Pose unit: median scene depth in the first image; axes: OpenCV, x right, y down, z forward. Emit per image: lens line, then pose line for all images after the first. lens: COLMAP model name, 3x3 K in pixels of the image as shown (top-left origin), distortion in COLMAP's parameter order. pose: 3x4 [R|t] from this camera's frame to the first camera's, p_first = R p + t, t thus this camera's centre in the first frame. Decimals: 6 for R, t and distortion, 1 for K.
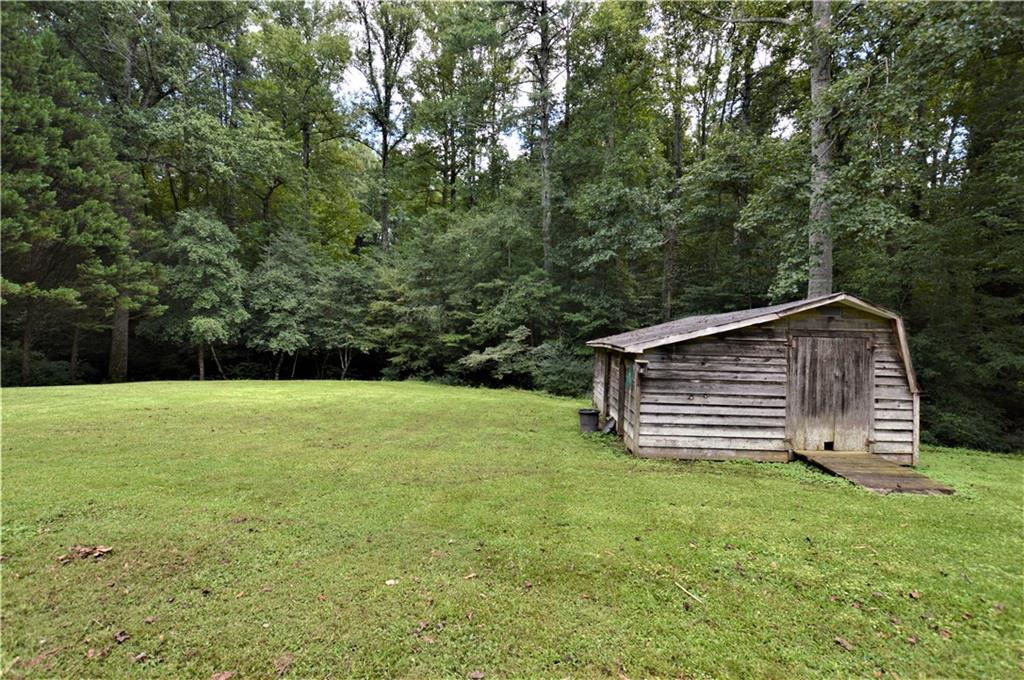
lens RADIAL K [[456.5, 0, 512.8], [0, 456.5, 331.6], [0, 0, 1]] dist [-0.027485, 0.000268]
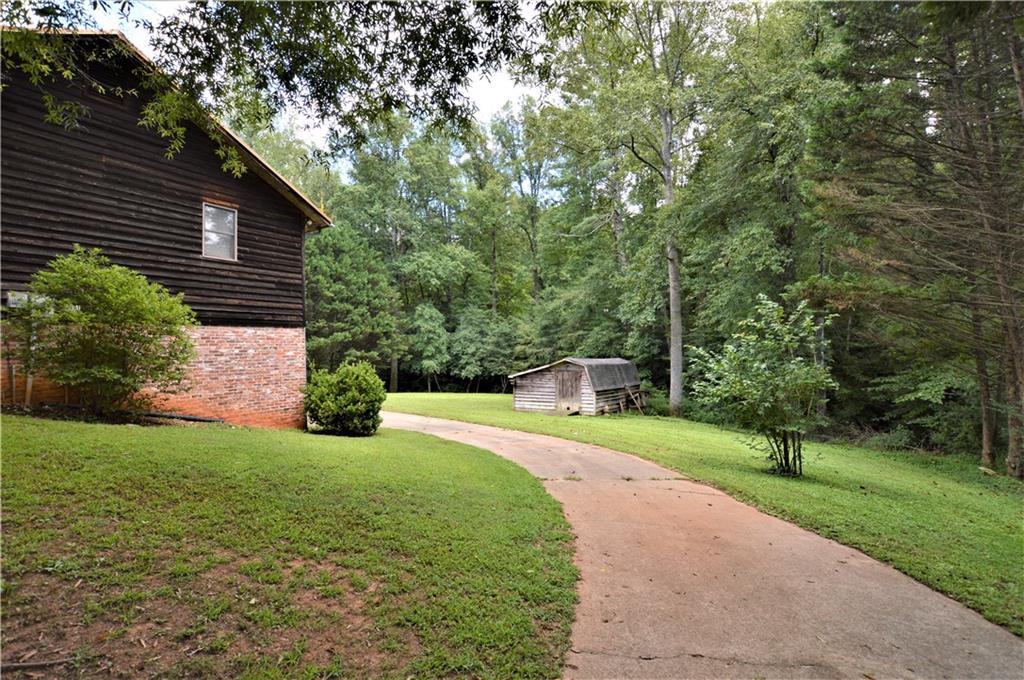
lens RADIAL K [[456.5, 0, 512.8], [0, 456.5, 331.6], [0, 0, 1]] dist [-0.027485, 0.000268]
pose [[0.885283, -0.054210, -0.461882, 0.550671], [0.030282, 0.997795, -0.059067, -0.027183], [0.464065, 0.038304, 0.884972, -0.572849]]
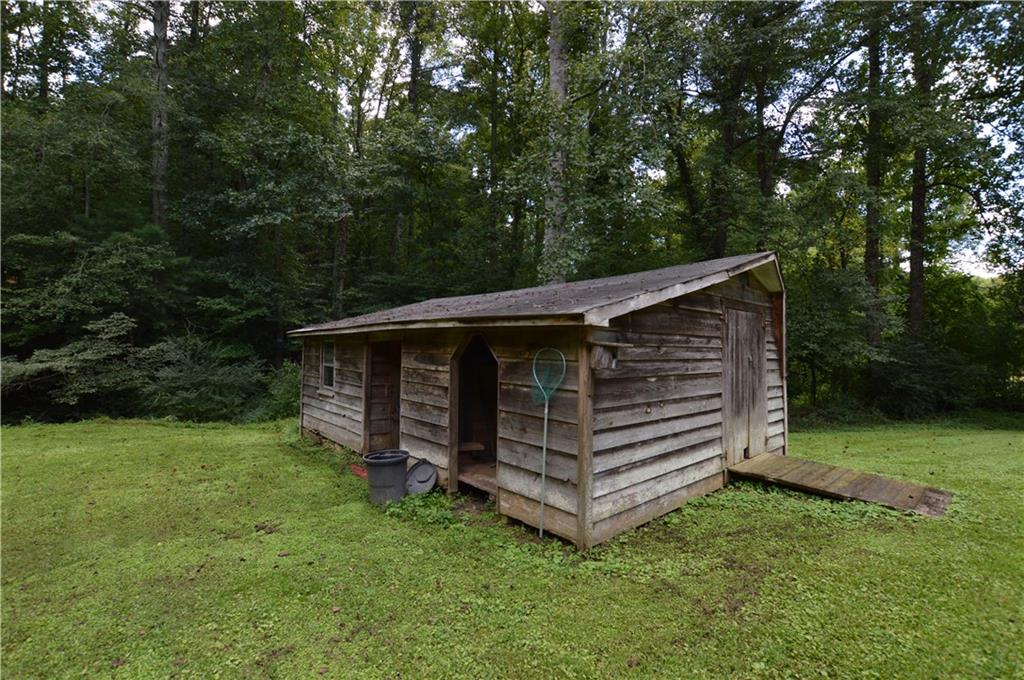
lens RADIAL K [[456.5, 0, 512.8], [0, 456.5, 331.6], [0, 0, 1]] dist [-0.027485, 0.000268]
pose [[0.702287, 0.009975, 0.711824, -0.036056], [-0.003954, 0.999941, -0.010112, 0.016981], [-0.711883, 0.004287, 0.702285, 0.220254]]
